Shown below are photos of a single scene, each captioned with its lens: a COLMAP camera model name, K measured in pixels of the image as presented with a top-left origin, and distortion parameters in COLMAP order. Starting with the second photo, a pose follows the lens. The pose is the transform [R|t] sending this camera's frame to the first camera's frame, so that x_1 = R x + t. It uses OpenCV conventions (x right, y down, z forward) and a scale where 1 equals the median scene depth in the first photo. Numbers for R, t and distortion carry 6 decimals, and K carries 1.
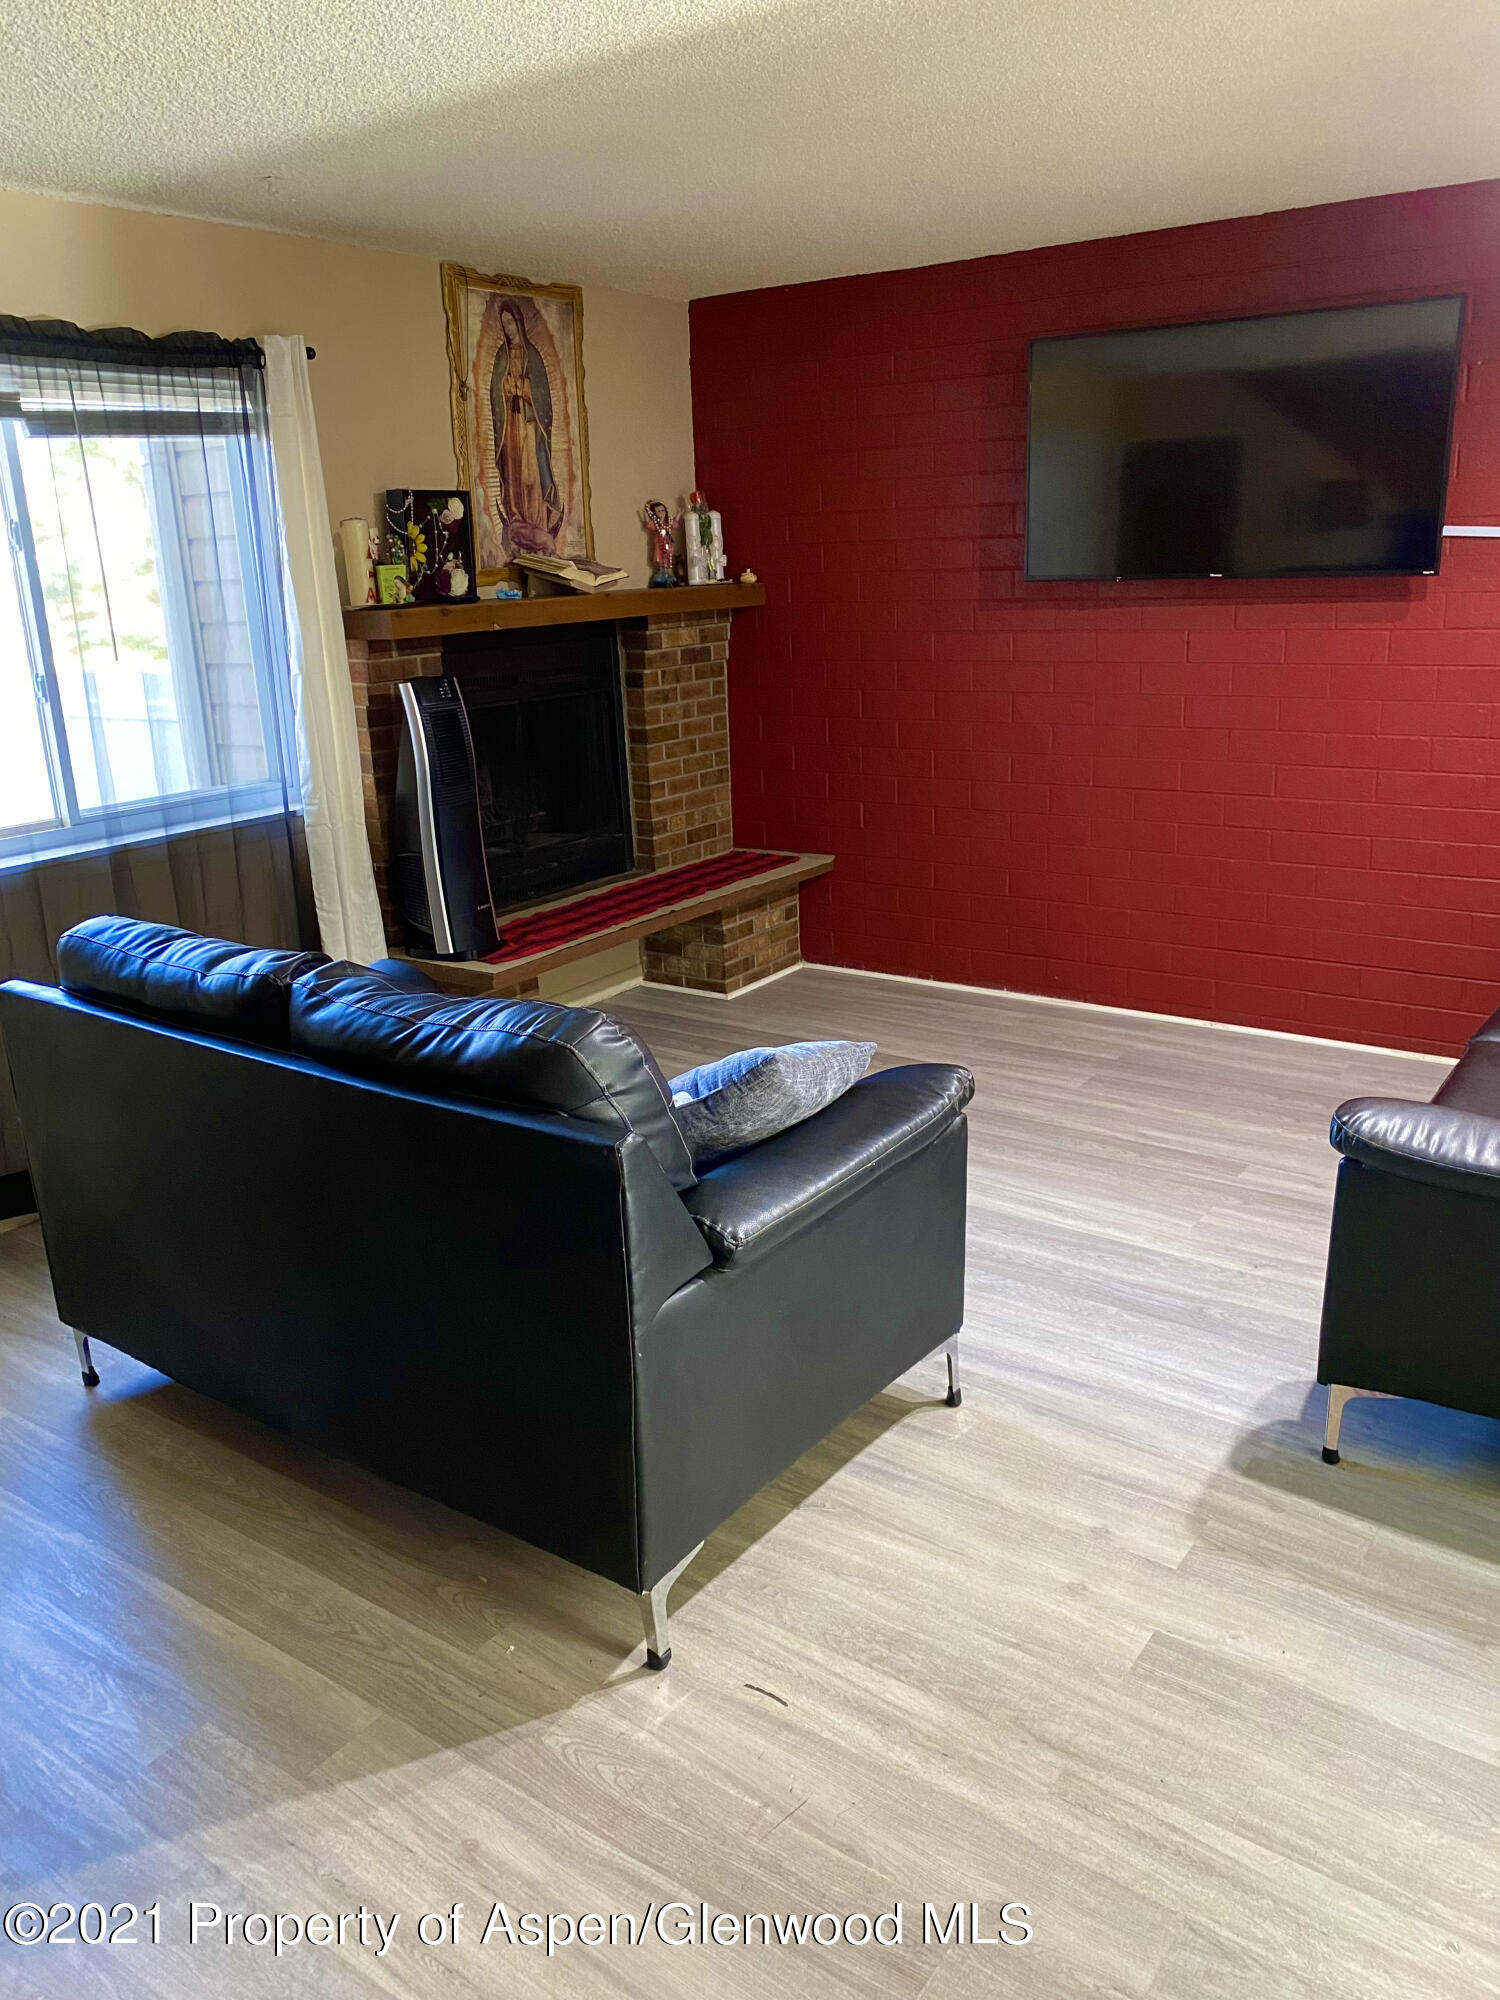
lens RADIAL K [[1511.8, 0, 757.8], [0, 1511.8, 995.5], [0, 0, 1]] dist [0.013821, -0.021163]
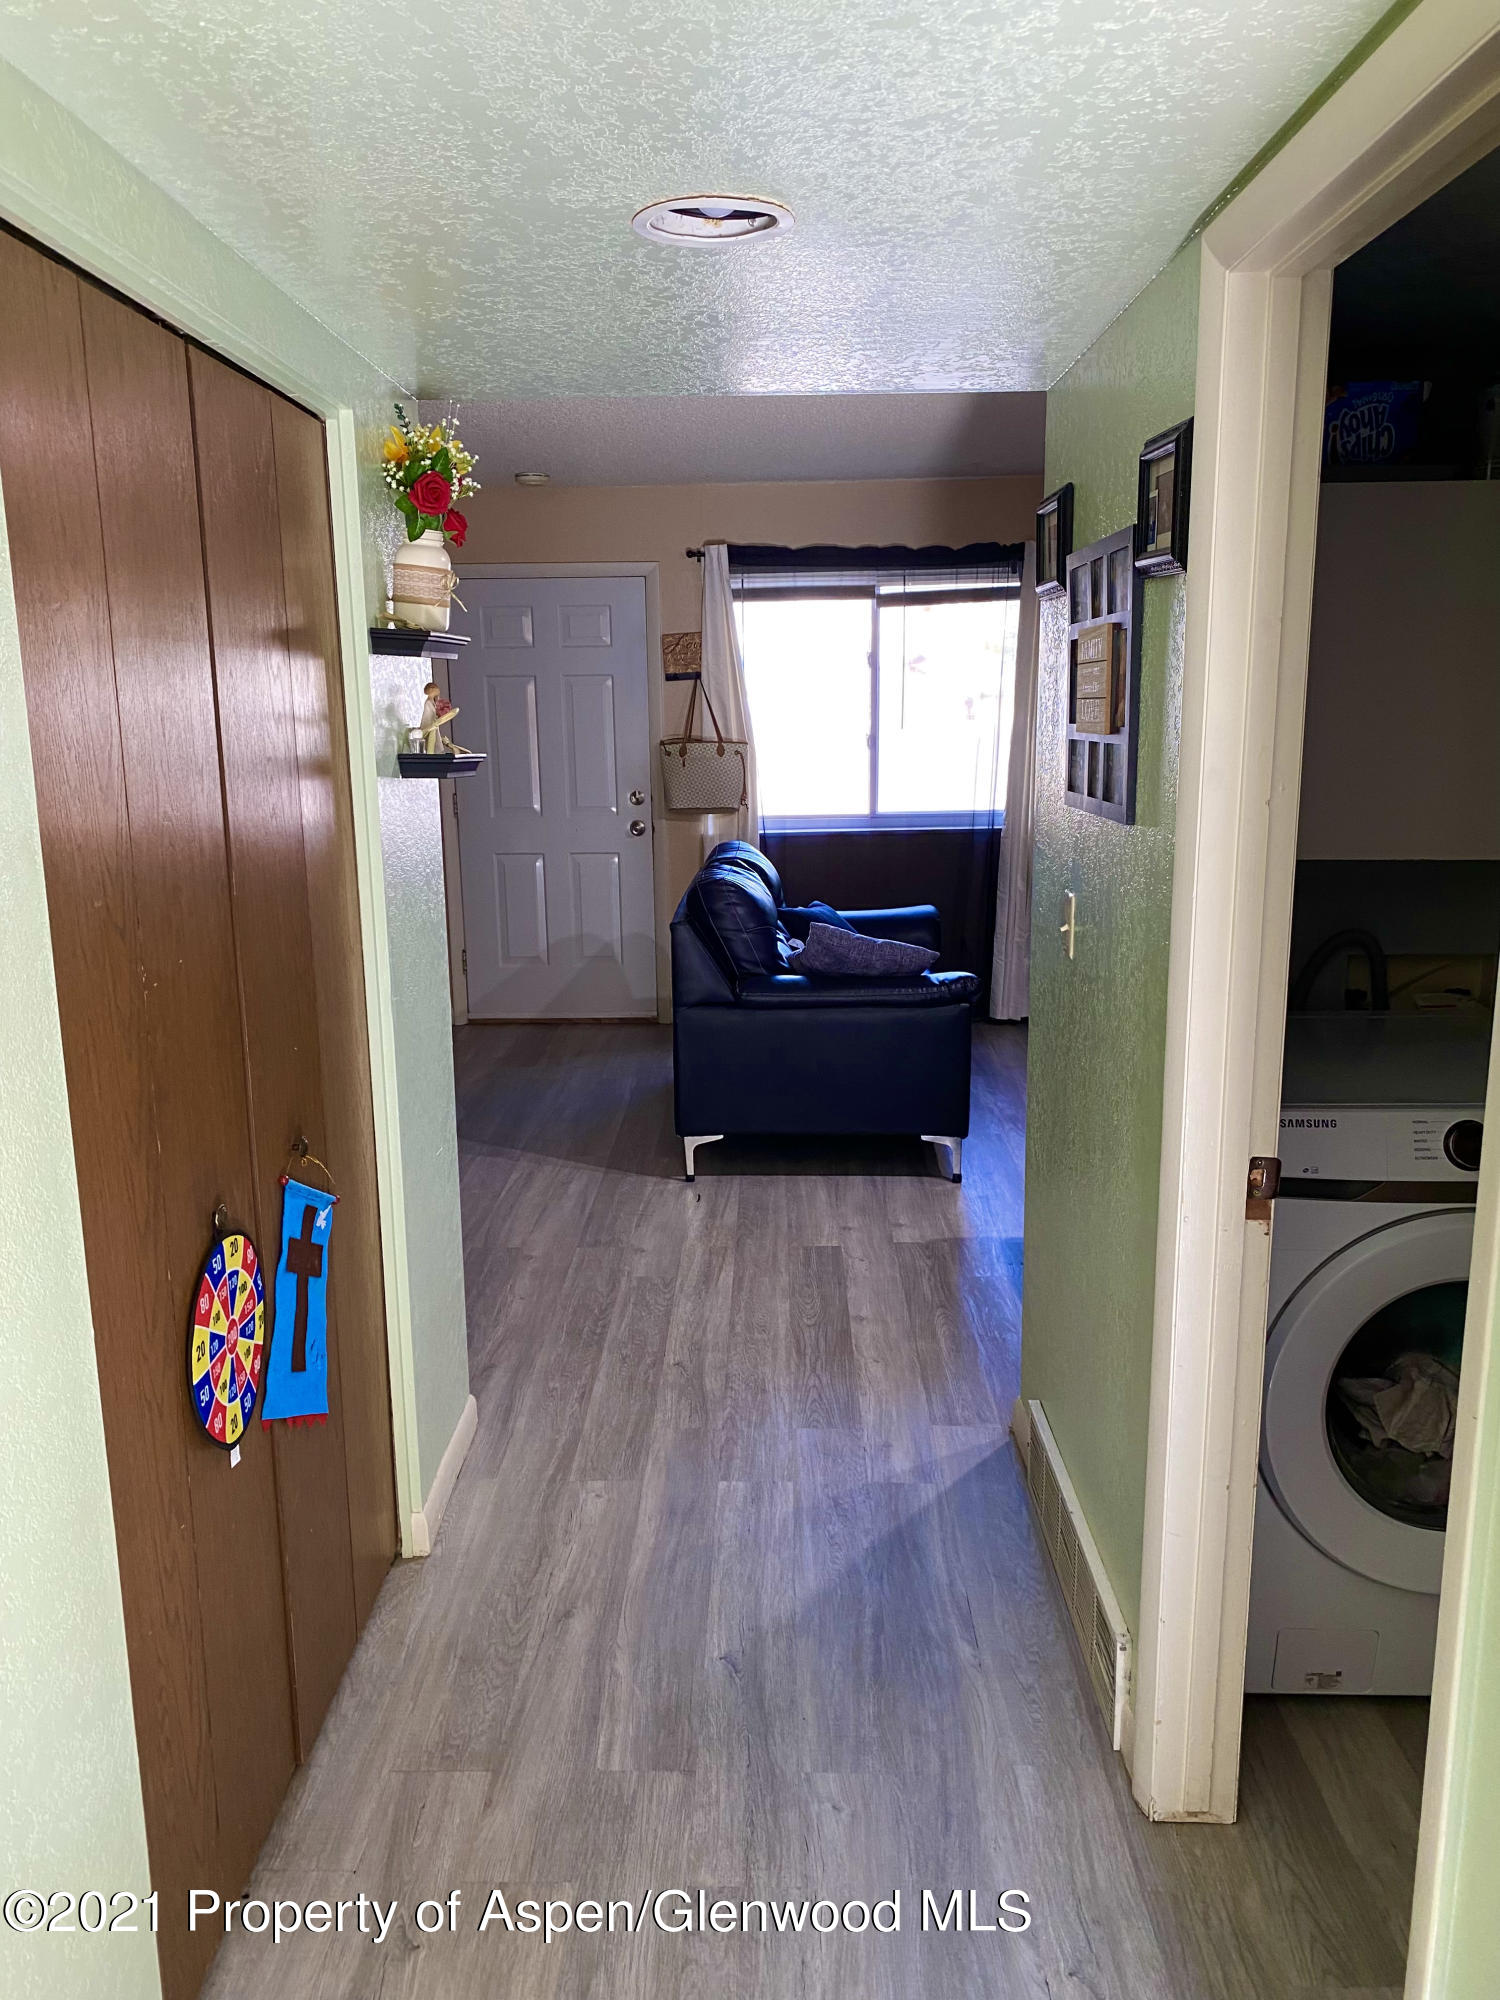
lens RADIAL K [[1511.8, 0, 746.3], [0, 1511.8, 1002.7], [0, 0, 1]] dist [0.013821, -0.021163]
pose [[0.561188, 0.196343, -0.804063, 1.397400], [-0.242384, 0.967852, 0.067170, 0.024082], [0.791403, 0.157197, 0.590738, -0.214089]]
